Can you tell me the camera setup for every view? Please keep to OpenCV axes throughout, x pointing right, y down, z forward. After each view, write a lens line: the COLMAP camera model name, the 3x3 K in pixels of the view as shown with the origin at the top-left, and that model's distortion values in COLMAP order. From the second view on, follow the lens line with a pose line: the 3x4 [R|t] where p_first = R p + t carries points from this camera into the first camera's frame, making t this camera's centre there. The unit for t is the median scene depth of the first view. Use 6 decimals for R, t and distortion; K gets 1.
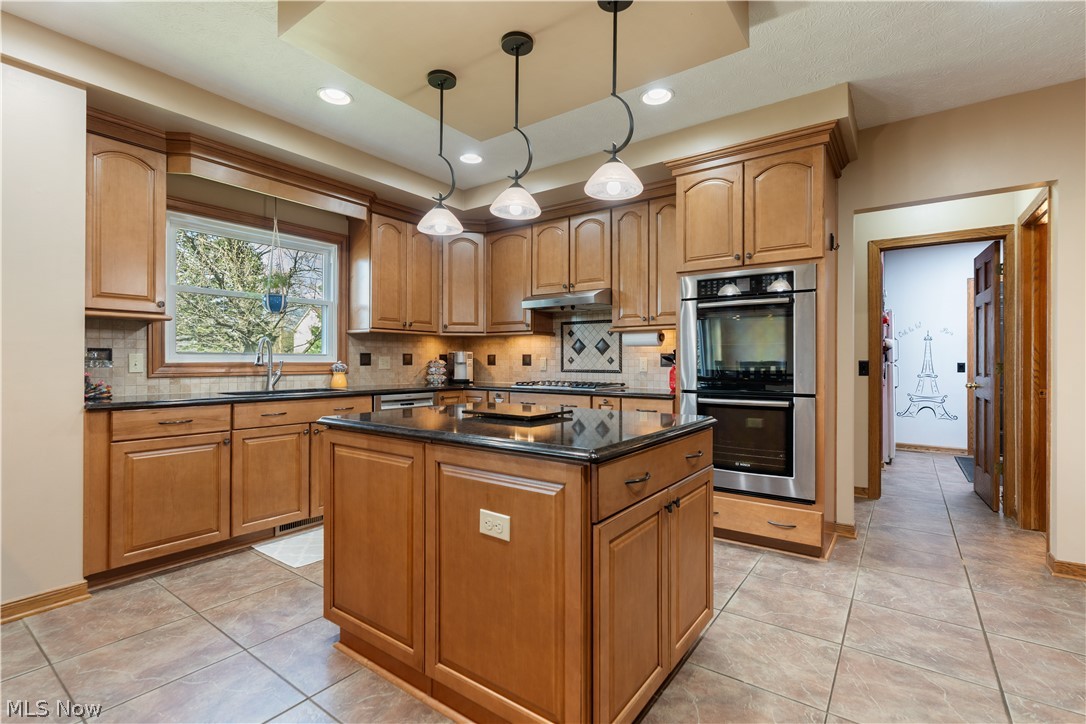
lens RADIAL K [[492.0, 0, 543.0], [0, 492.0, 362.0], [0, 0, 1]] dist [-0.002584, -0.000597]
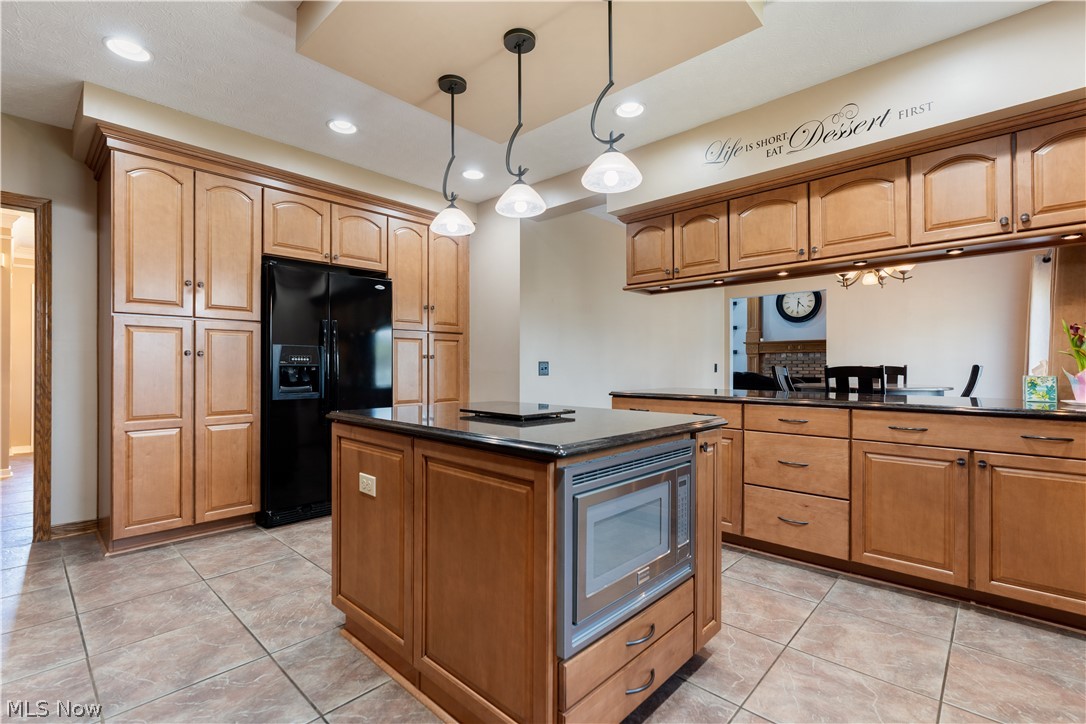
lens RADIAL K [[492.0, 0, 543.0], [0, 492.0, 362.0], [0, 0, 1]] dist [-0.002584, -0.000597]
pose [[-0.993030, -0.002554, 0.117836, -0.219338], [-0.003457, 0.999966, -0.007462, 0.014009], [-0.117813, -0.007817, -0.993005, 1.984998]]
